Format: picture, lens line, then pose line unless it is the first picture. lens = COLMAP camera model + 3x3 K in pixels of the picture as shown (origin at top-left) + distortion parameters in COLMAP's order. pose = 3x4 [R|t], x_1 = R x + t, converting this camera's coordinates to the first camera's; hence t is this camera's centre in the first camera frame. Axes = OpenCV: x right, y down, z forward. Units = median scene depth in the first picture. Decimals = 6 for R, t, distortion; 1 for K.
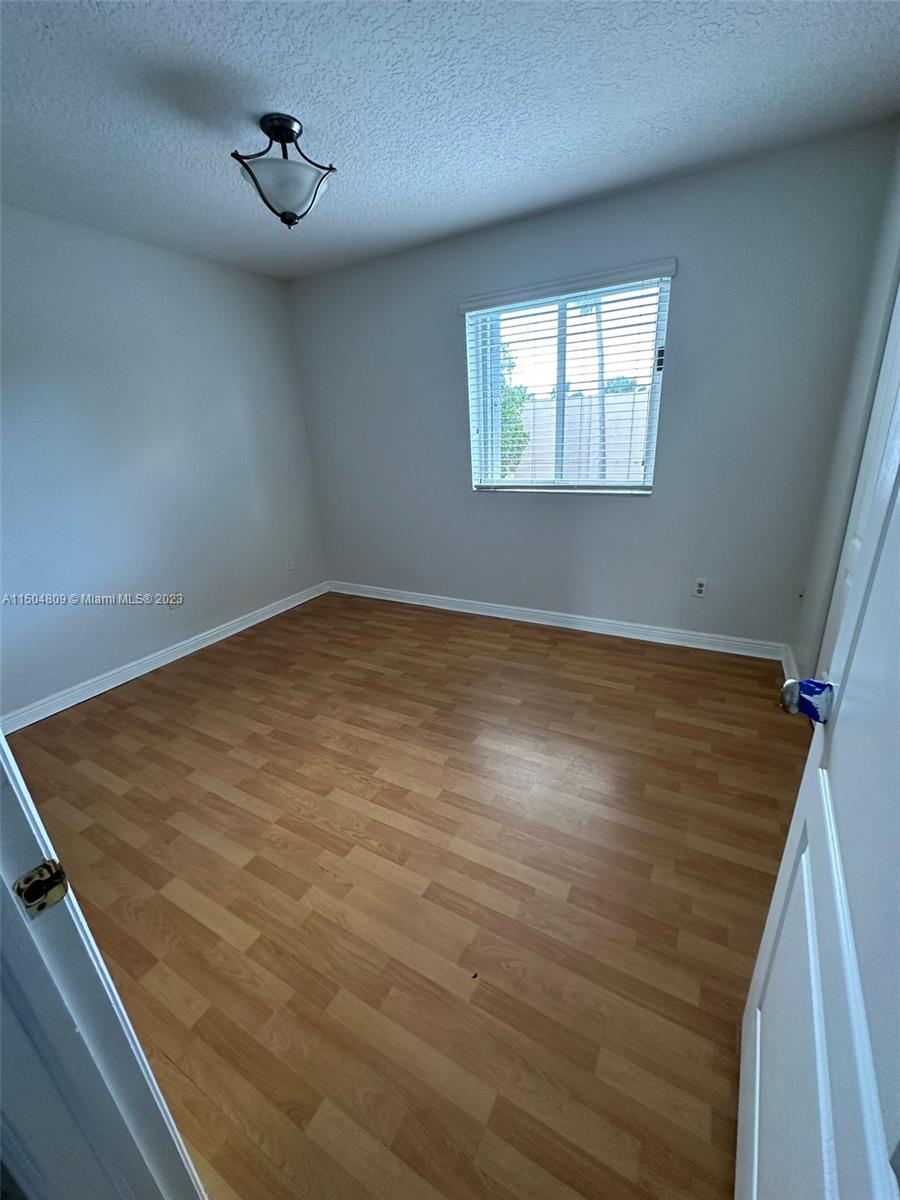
lens RADIAL K [[477.0, 0, 450.0], [0, 477.0, 600.0], [0, 0, 1]] dist [-0.002174, -0.000137]
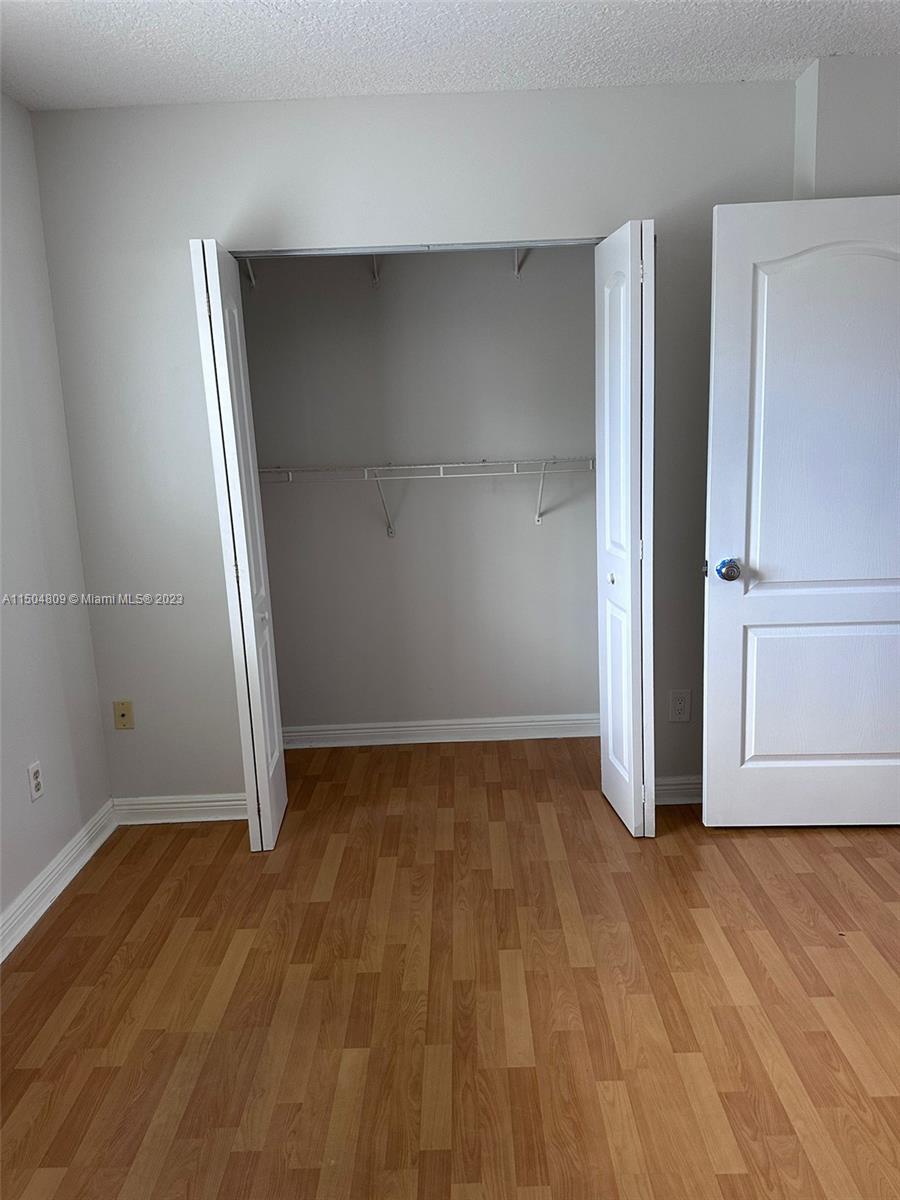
lens RADIAL K [[851.2, 0, 450.0], [0, 851.2, 600.0], [0, 0, 1]] dist [-0.006682, -0.004081]
pose [[-0.481907, -0.102647, 0.870189, -0.667623], [0.362523, 0.880772, 0.304659, -0.447622], [-0.797711, 0.462281, -0.387238, 1.292097]]
